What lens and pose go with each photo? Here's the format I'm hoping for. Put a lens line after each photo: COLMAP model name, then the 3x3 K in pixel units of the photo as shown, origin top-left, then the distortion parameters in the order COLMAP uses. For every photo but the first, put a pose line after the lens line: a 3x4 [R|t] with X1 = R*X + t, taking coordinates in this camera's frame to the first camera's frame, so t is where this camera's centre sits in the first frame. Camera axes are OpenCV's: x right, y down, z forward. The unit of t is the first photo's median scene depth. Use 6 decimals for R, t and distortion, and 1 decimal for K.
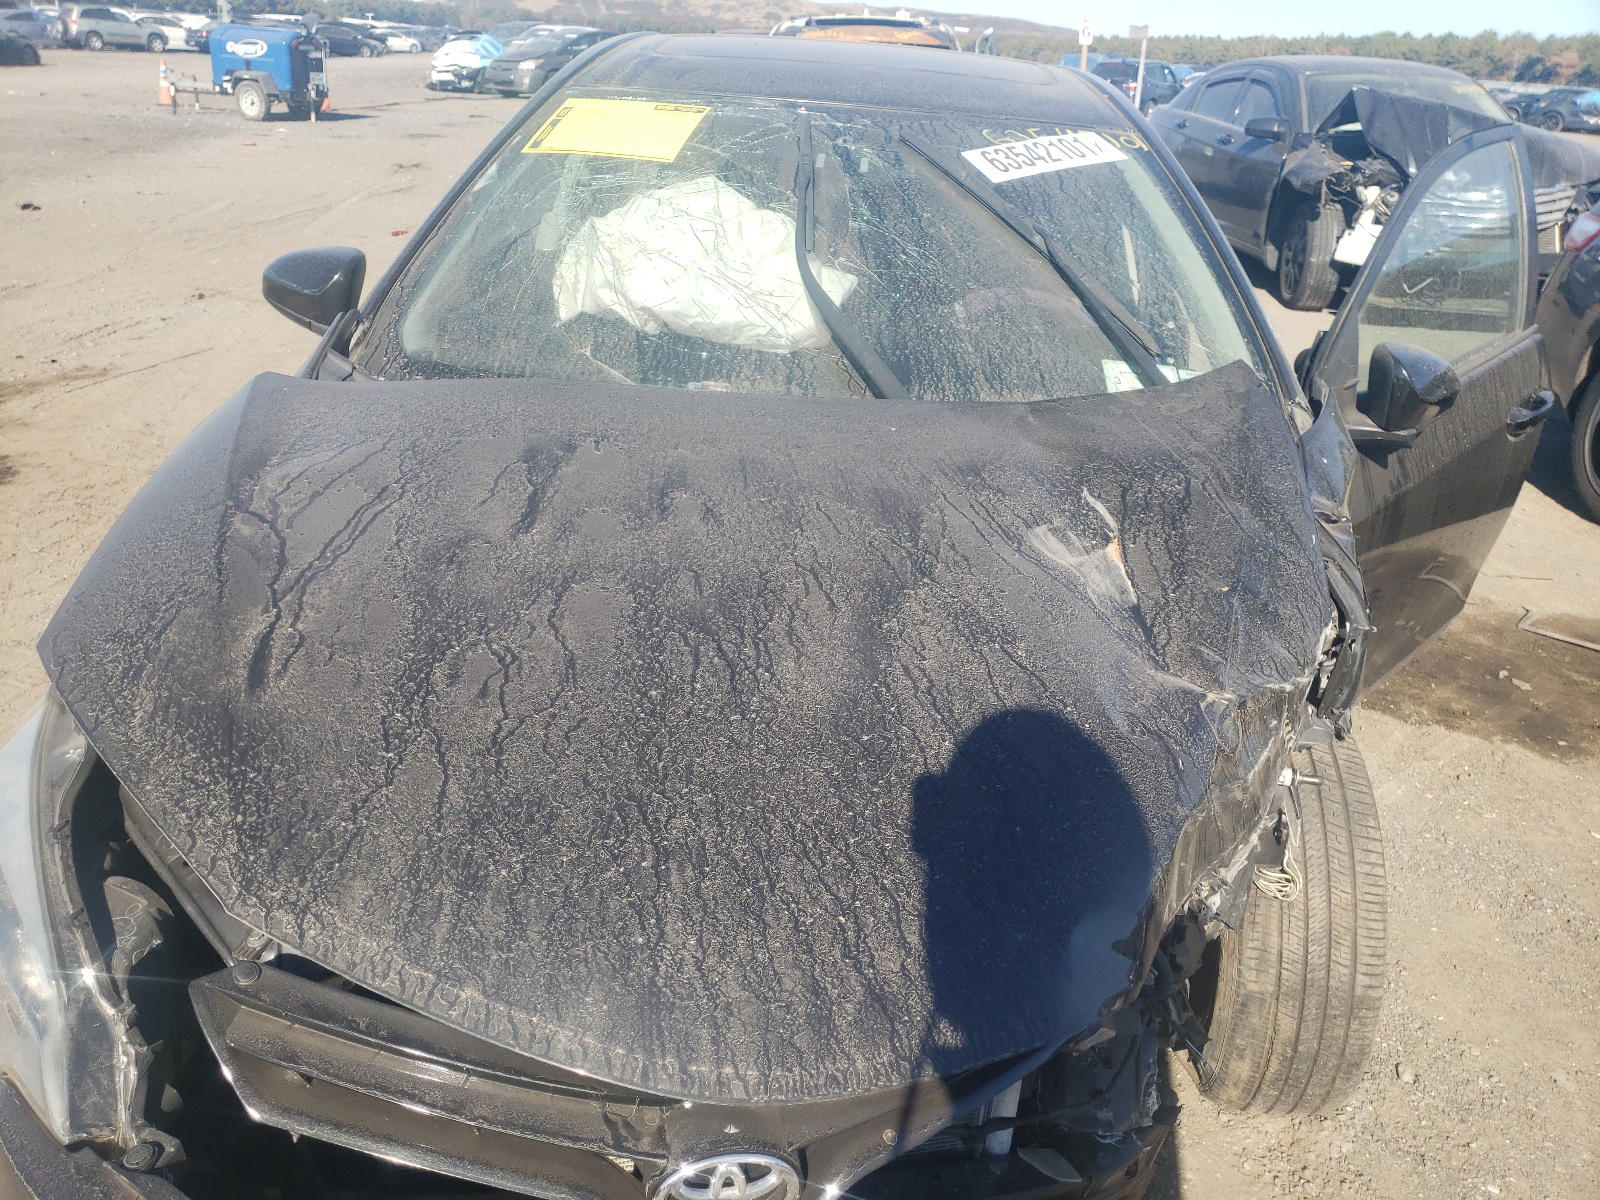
lens RADIAL K [[1183.2, 0, 800.0], [0, 1183.2, 600.0], [0, 0, 1]] dist [0.002666, 0.000199]
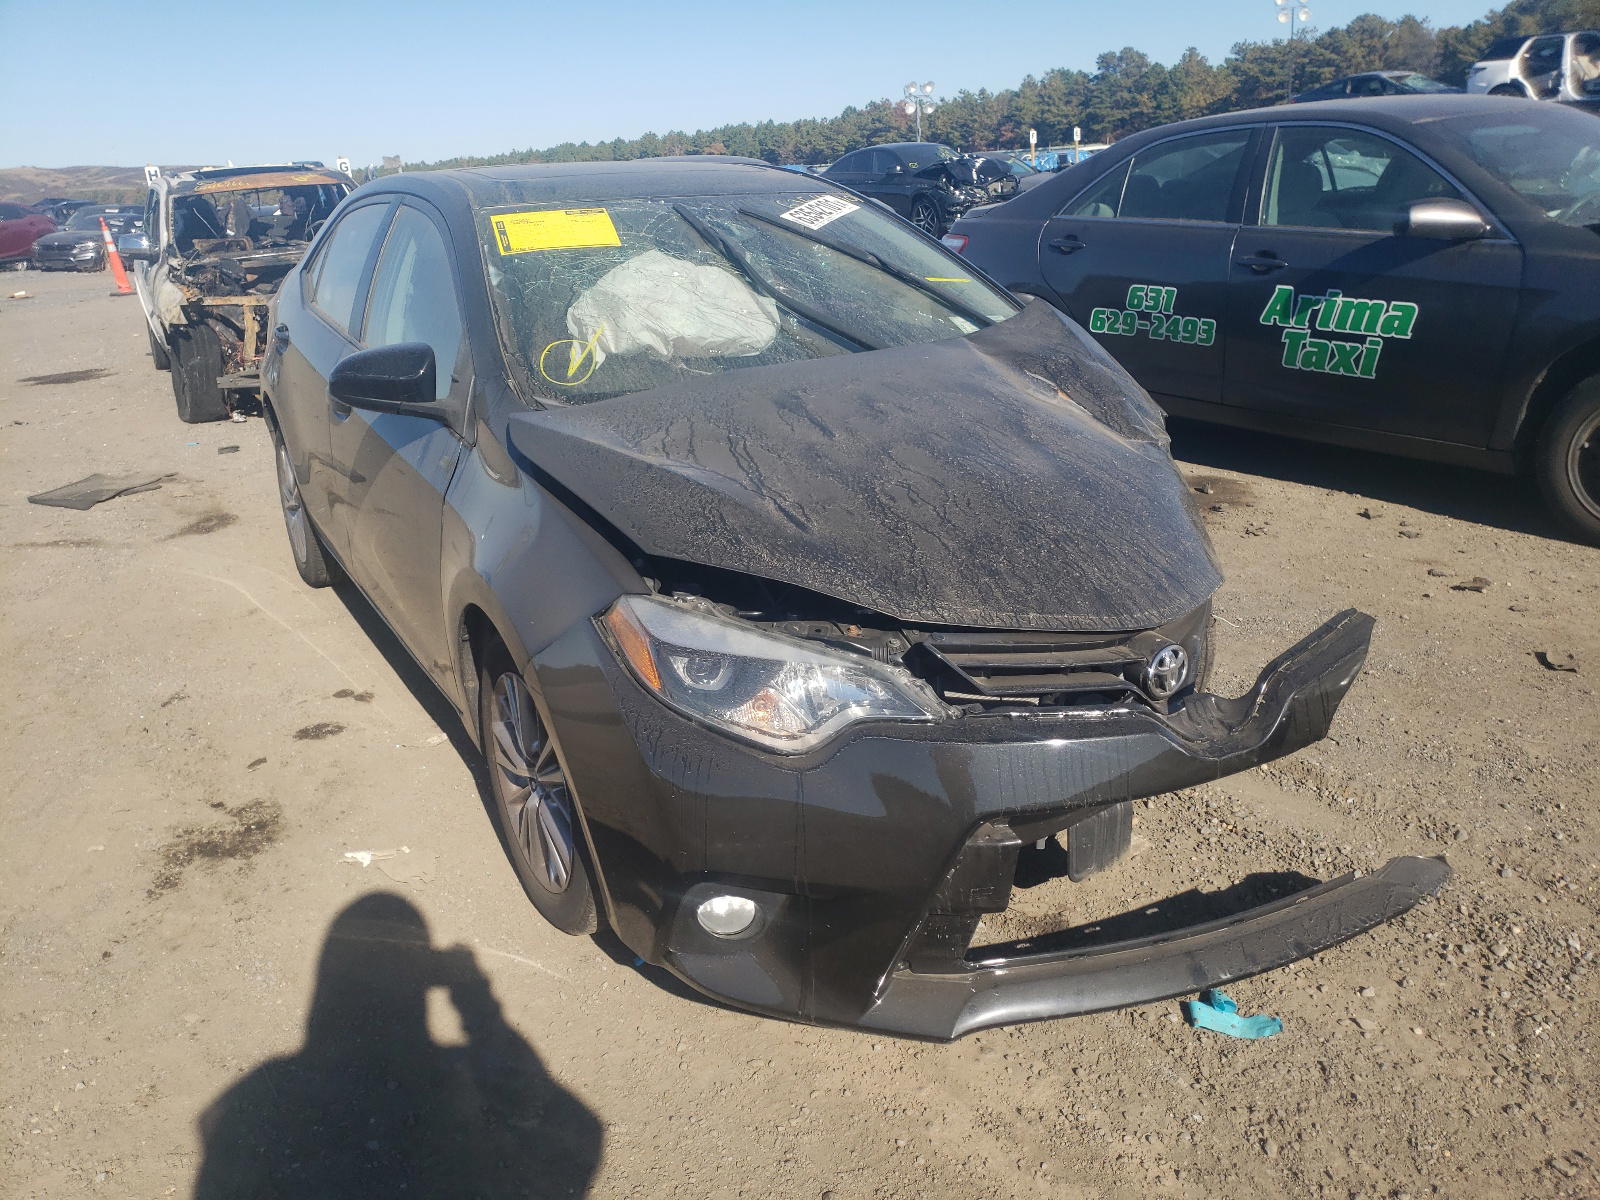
lens RADIAL K [[1183.2, 0, 800.0], [0, 1183.2, 600.0], [0, 0, 1]] dist [0.002666, 0.000199]
pose [[0.842902, -0.278138, 0.460604, -0.994789], [0.316338, 0.948627, -0.006064, 0.138781], [-0.435254, 0.150818, 0.887585, -0.359553]]
